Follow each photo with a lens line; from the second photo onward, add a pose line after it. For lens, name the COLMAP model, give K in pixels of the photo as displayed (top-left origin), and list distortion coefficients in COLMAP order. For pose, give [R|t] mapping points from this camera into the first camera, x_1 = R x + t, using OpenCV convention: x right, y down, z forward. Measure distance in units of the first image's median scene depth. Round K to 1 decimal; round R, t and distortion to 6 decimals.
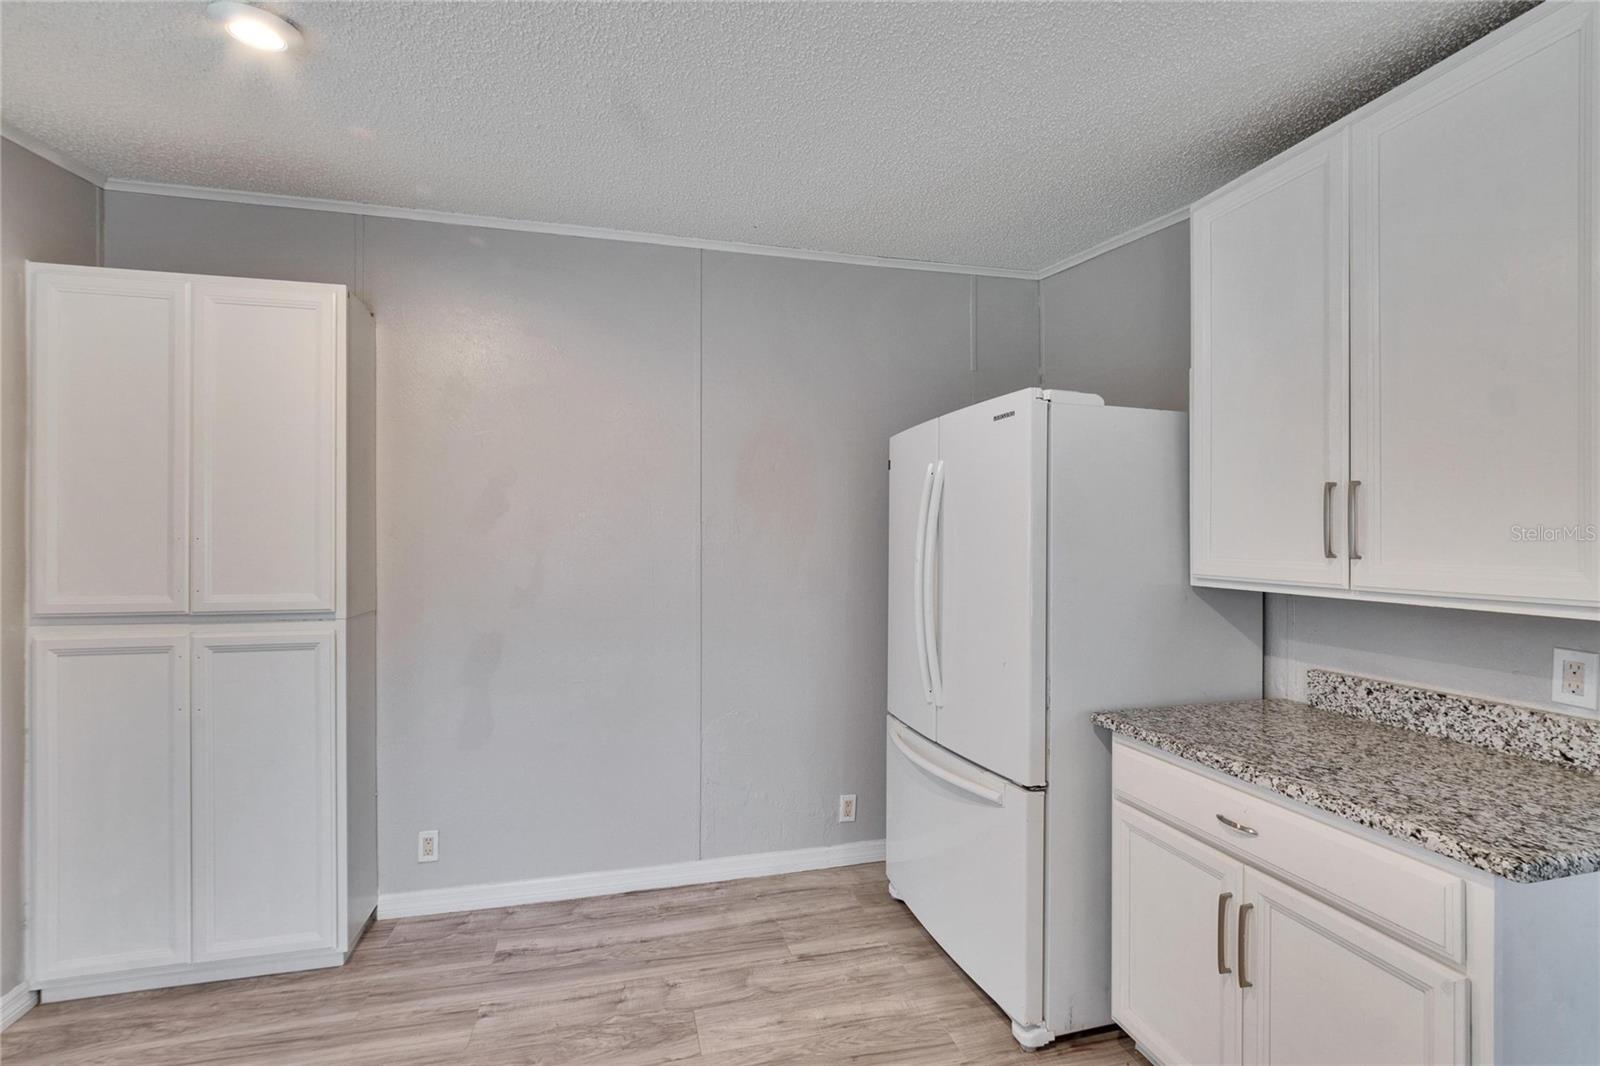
lens RADIAL K [[714.1, 0, 779.3], [0, 714.1, 539.5], [0, 0, 1]] dist [-0.006433, -0.000093]
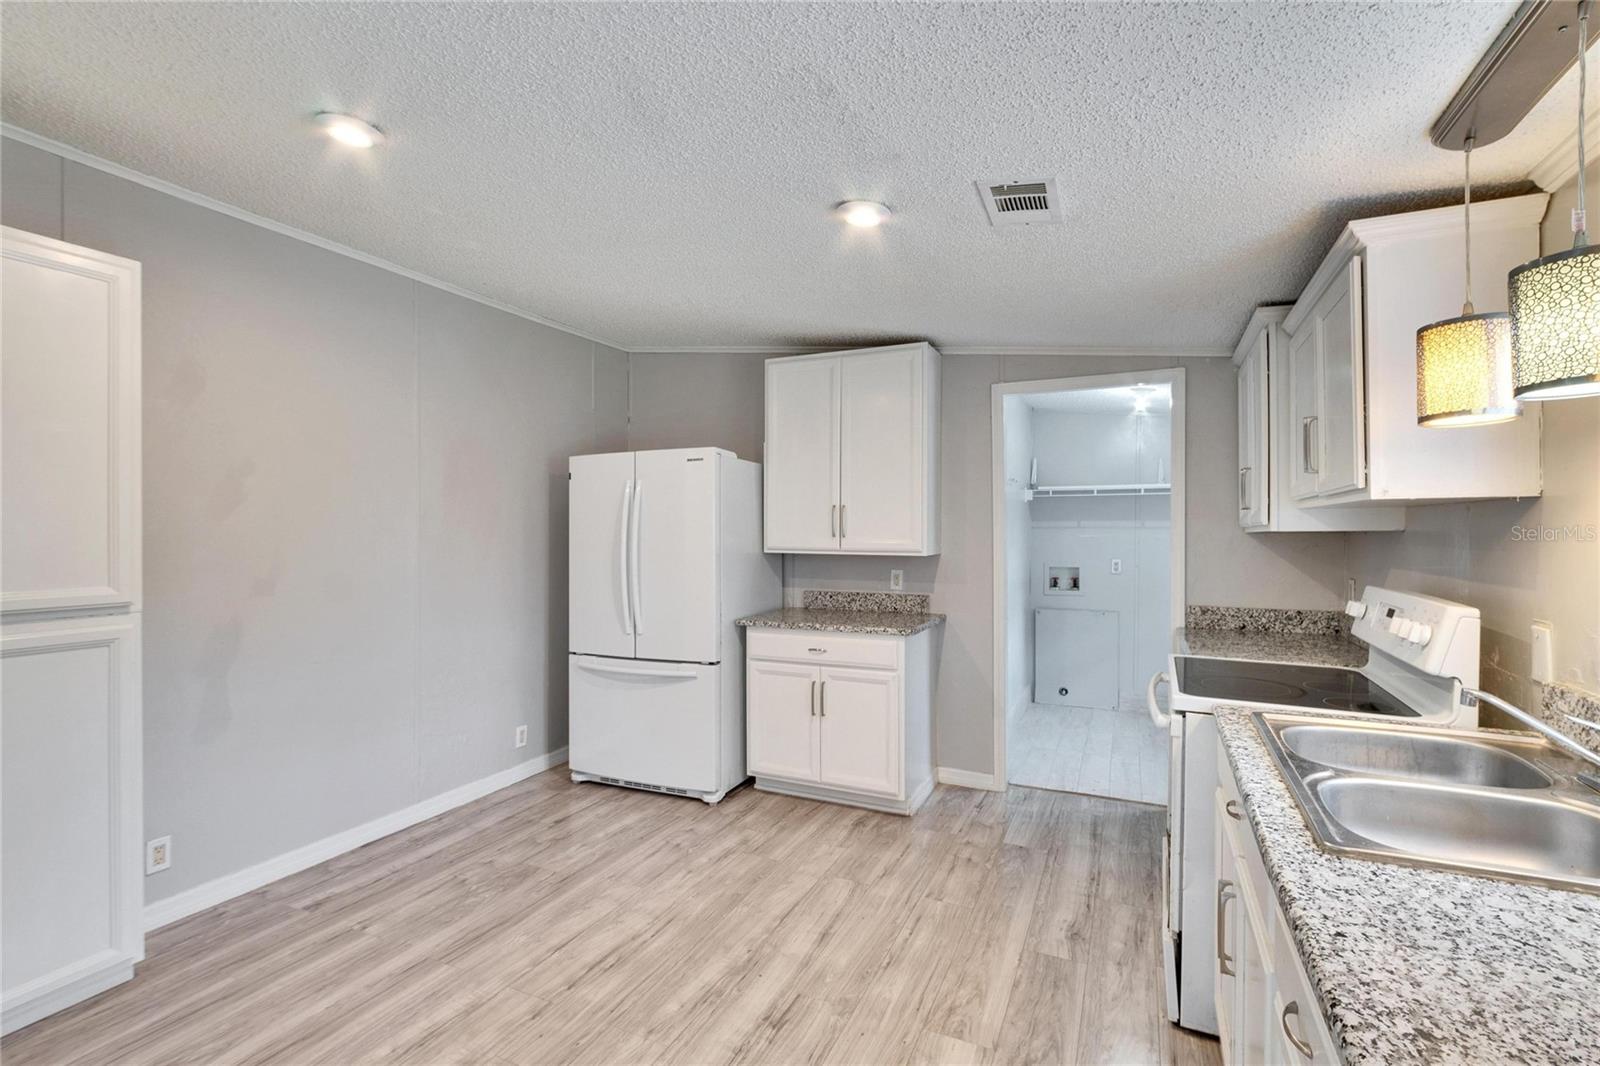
lens RADIAL K [[714.1, 0, 807.1], [0, 714.1, 538.3], [0, 0, 1]] dist [-0.006433, -0.000093]
pose [[0.626963, -0.008488, 0.779003, -0.843868], [0.000451, 0.999944, 0.010533, 0.003566], [-0.779049, -0.006252, 0.626932, -0.312078]]
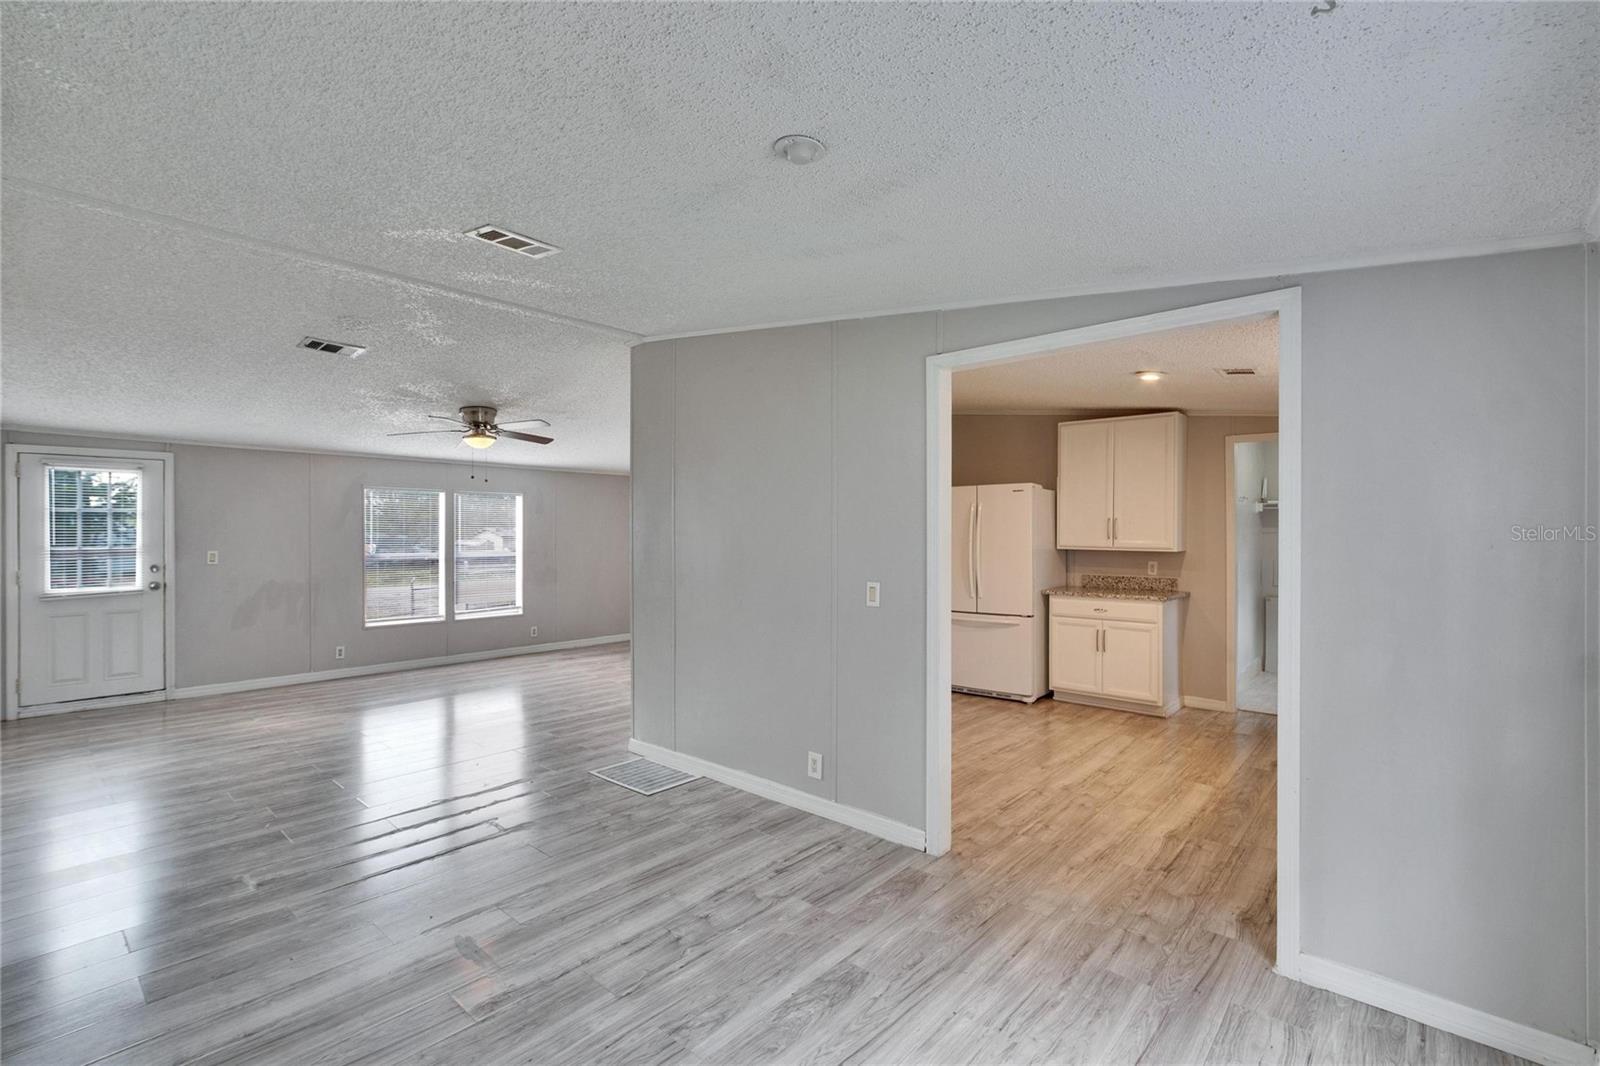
lens RADIAL K [[714.1, 0, 789.3], [0, 714.1, 527.6], [0, 0, 1]] dist [-0.006433, -0.000093]
pose [[0.831581, 0.005705, 0.555374, -1.943649], [-0.004490, 0.999984, -0.003549, -0.008466], [-0.555385, 0.000458, 0.831593, -0.837336]]
